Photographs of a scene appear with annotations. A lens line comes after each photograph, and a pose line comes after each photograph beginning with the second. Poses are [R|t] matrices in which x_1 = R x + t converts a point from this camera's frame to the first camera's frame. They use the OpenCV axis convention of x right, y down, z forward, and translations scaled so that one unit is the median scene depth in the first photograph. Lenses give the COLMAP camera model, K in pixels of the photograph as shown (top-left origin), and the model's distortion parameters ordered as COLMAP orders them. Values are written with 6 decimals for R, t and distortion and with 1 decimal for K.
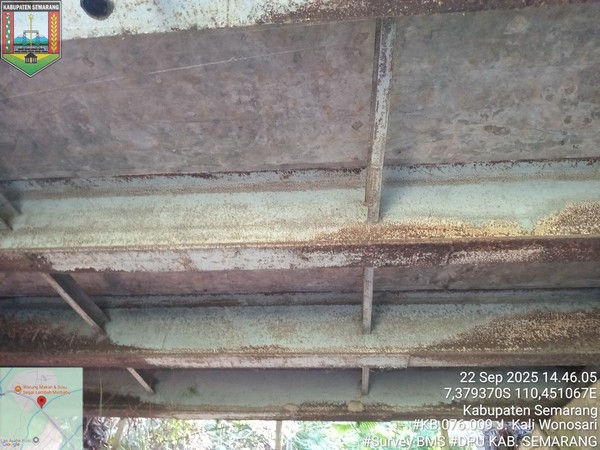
lens RADIAL K [[449.8, 0, 304.0], [0, 449.8, 225.7], [0, 0, 1]] dist [-0.013739, -0.026483]
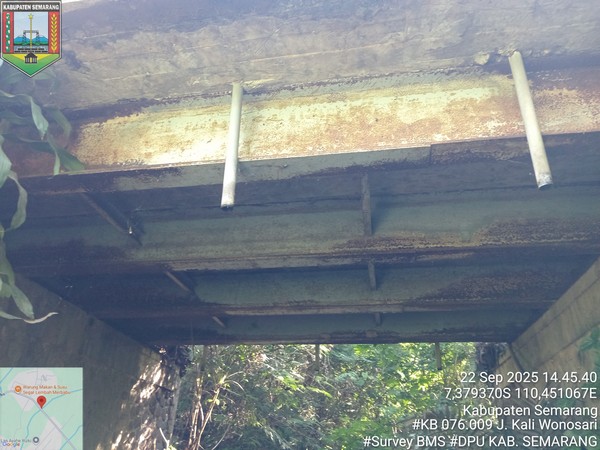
lens RADIAL K [[449.8, 0, 297.7], [0, 449.8, 223.8], [0, 0, 1]] dist [-0.013739, -0.026483]
pose [[0.994897, -0.045625, -0.089985, 0.045239], [0.061349, 0.981646, 0.180575, -0.311786], [0.080095, -0.185174, 0.979436, -0.500480]]
